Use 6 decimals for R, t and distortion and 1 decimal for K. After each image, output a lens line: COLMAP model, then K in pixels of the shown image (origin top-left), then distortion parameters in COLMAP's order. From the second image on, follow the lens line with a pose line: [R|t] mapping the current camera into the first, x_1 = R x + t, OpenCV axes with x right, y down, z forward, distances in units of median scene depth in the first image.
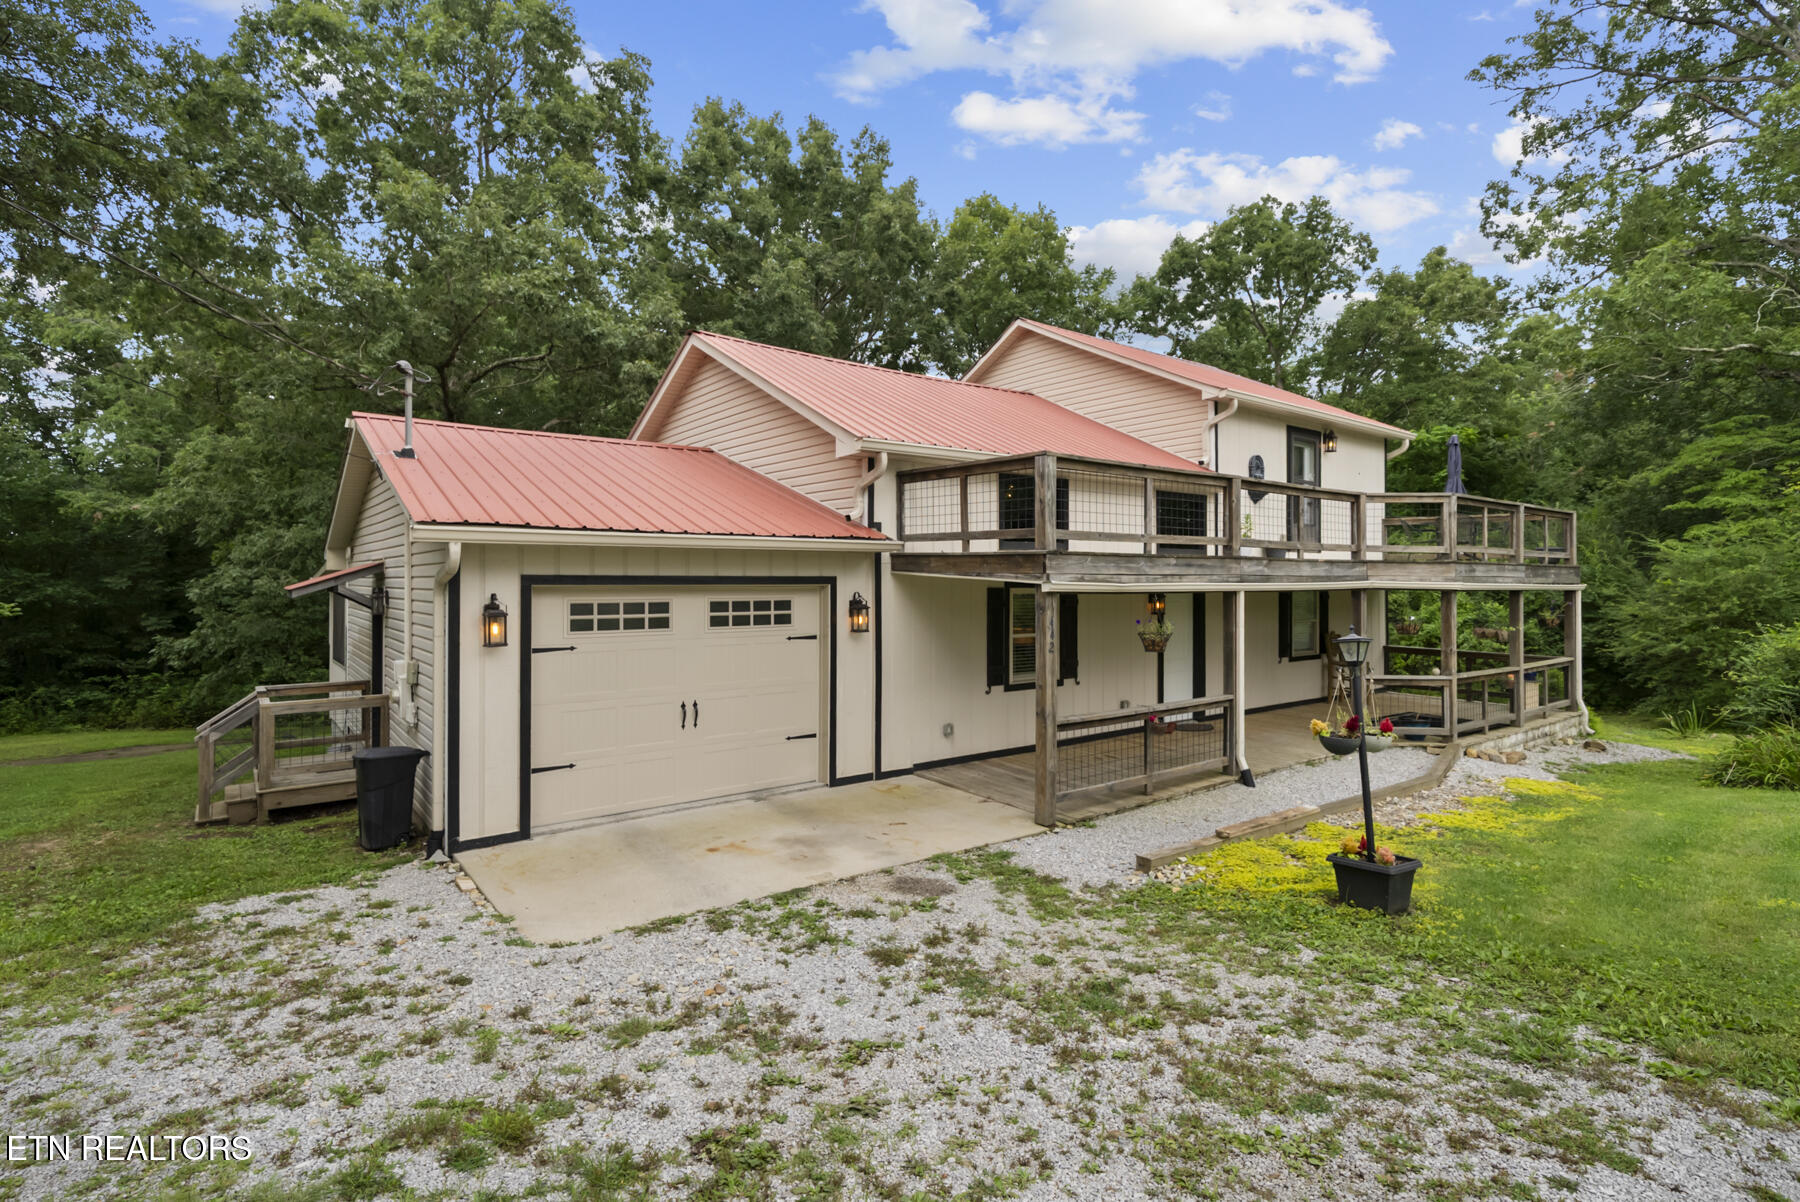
lens RADIAL K [[890.4, 0, 891.6], [0, 890.4, 584.3], [0, 0, 1]] dist [-0.003568, -0.000123]
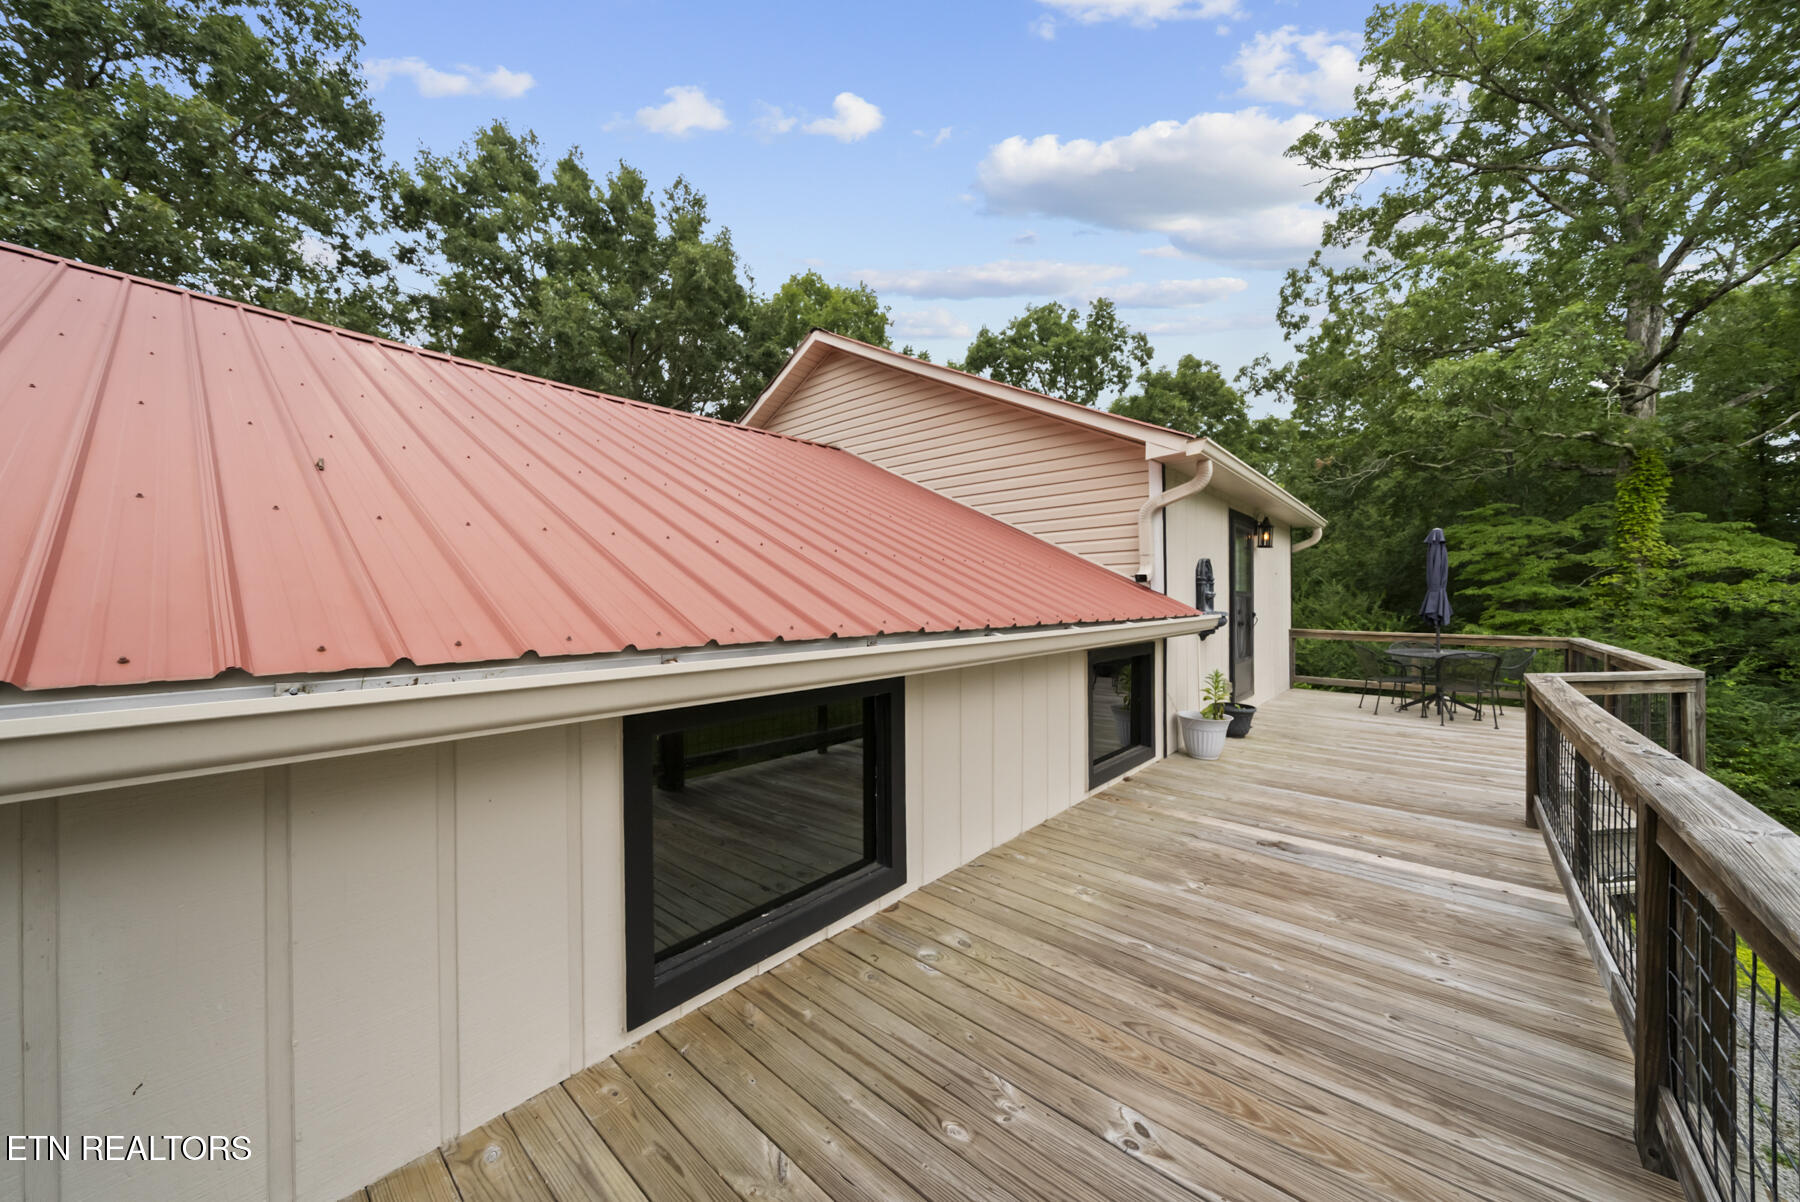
lens RADIAL K [[634.5, 0, 888.8], [0, 634.5, 606.9], [0, 0, 1]] dist [-0.006009, -0.000061]
pose [[0.980521, -0.008789, 0.196220, 0.052438], [0.008082, 0.999958, 0.004404, -0.052198], [-0.196250, -0.002733, 0.980550, 0.279429]]
